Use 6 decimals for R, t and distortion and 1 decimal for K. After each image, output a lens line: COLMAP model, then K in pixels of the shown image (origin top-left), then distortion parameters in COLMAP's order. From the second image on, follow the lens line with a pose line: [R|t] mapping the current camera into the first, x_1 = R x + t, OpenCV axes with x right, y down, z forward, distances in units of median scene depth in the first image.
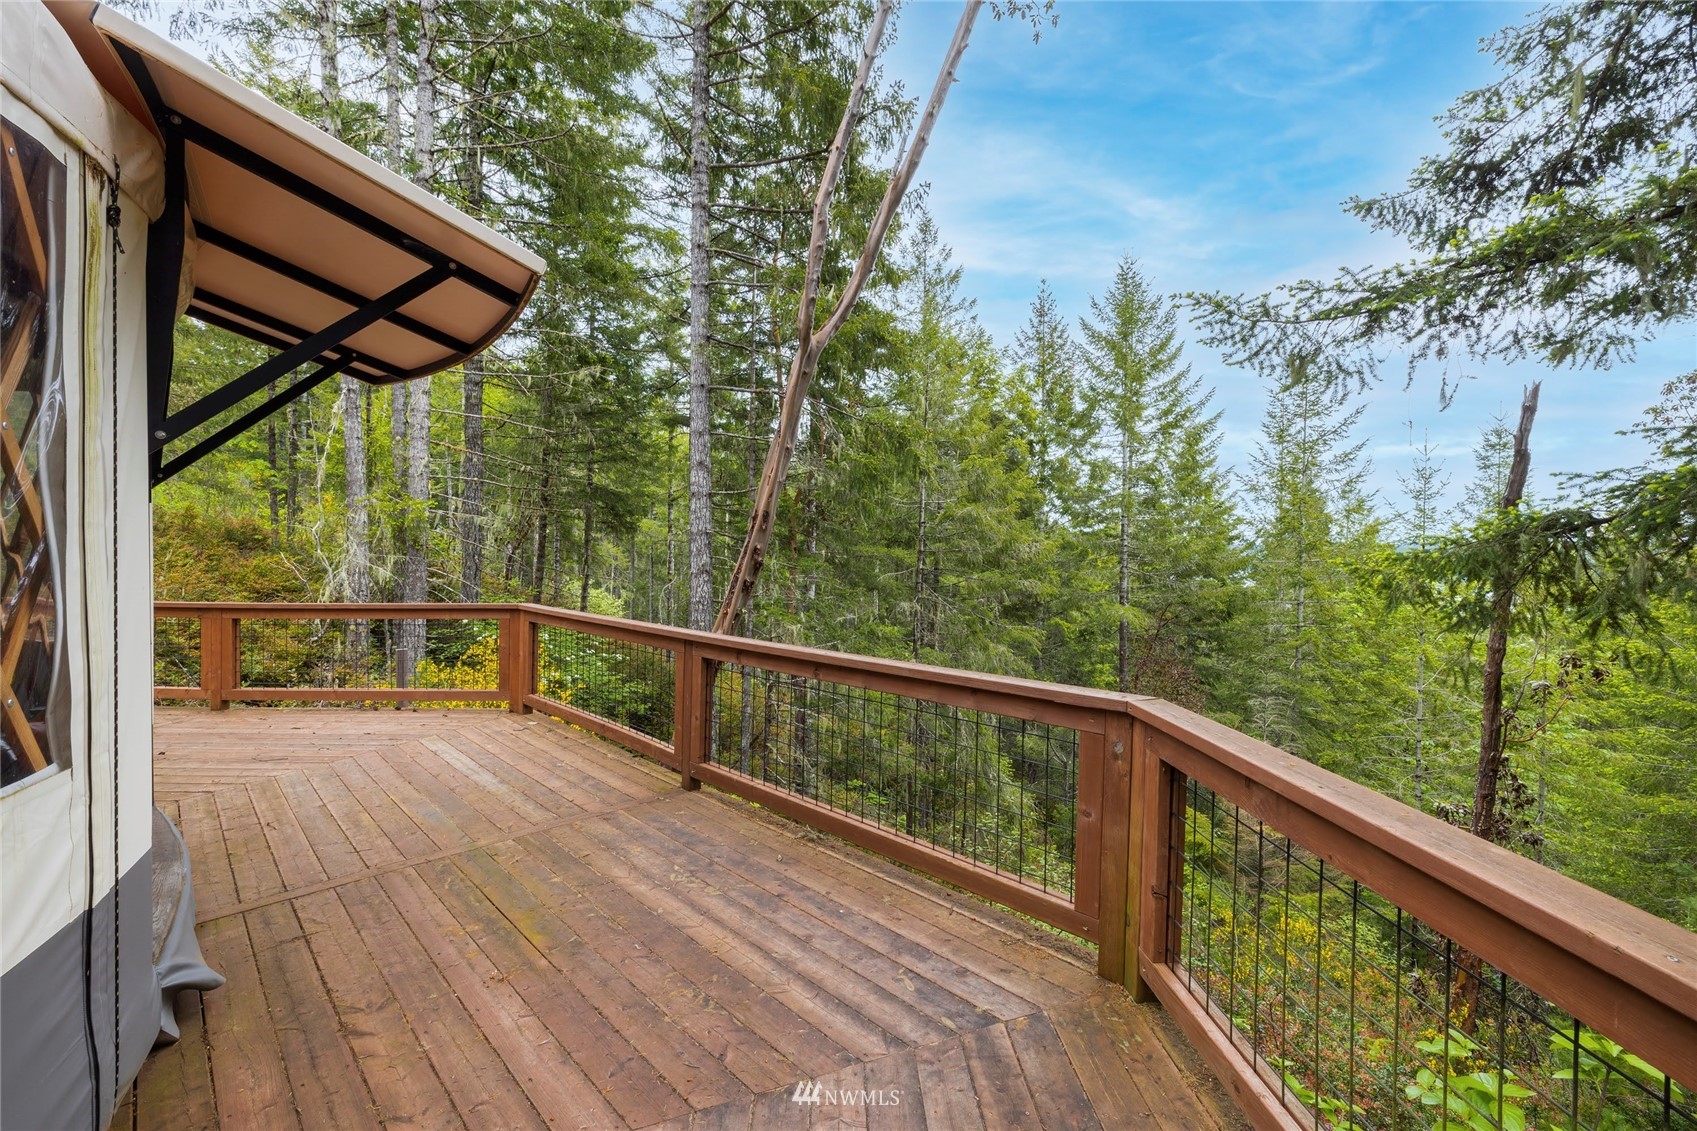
lens RADIAL K [[715.2, 0, 848.5], [0, 715.2, 565.5], [0, 0, 1]] dist [-0.000320, 0.000067]
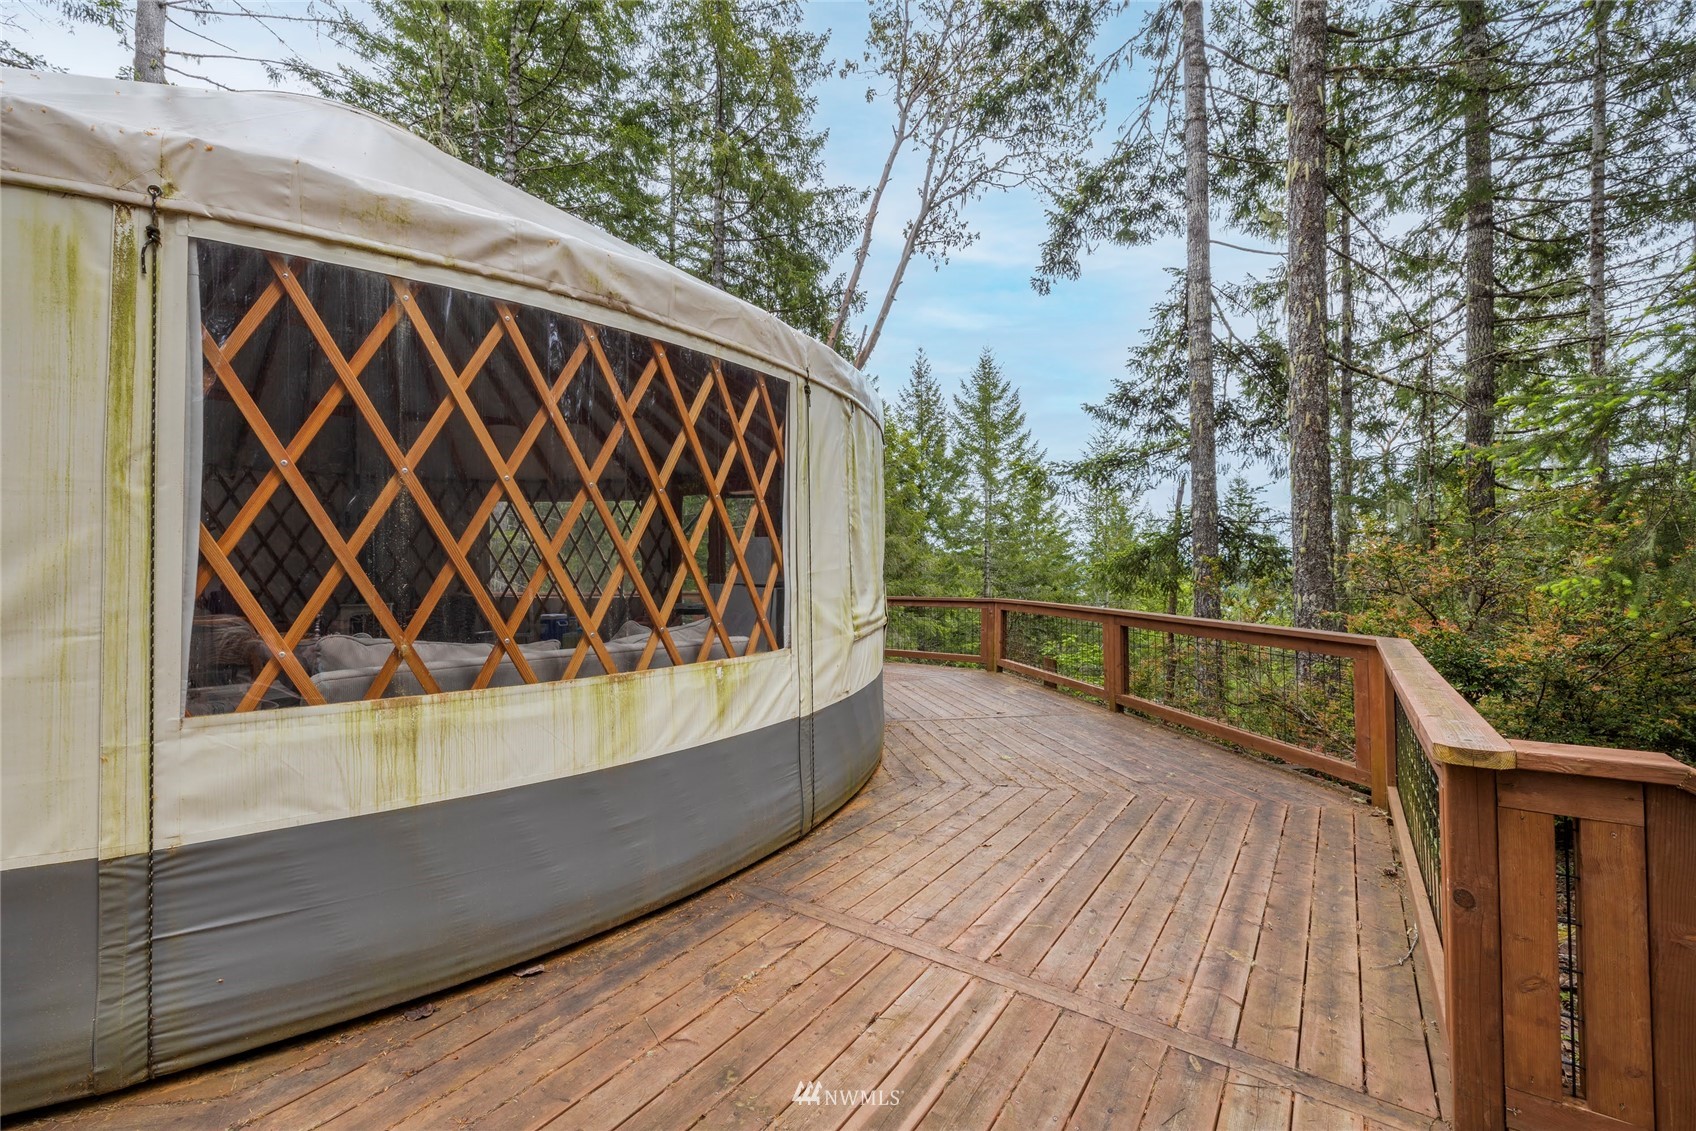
lens RADIAL K [[714.7, 0, 848.0], [0, 714.7, 565.5], [0, 0, 1]] dist [-0.000320, 0.000067]
pose [[0.984027, -0.005417, 0.177937, -0.106176], [0.010433, 0.999574, -0.027266, 0.010554], [-0.177714, 0.028687, 0.983664, -0.265009]]
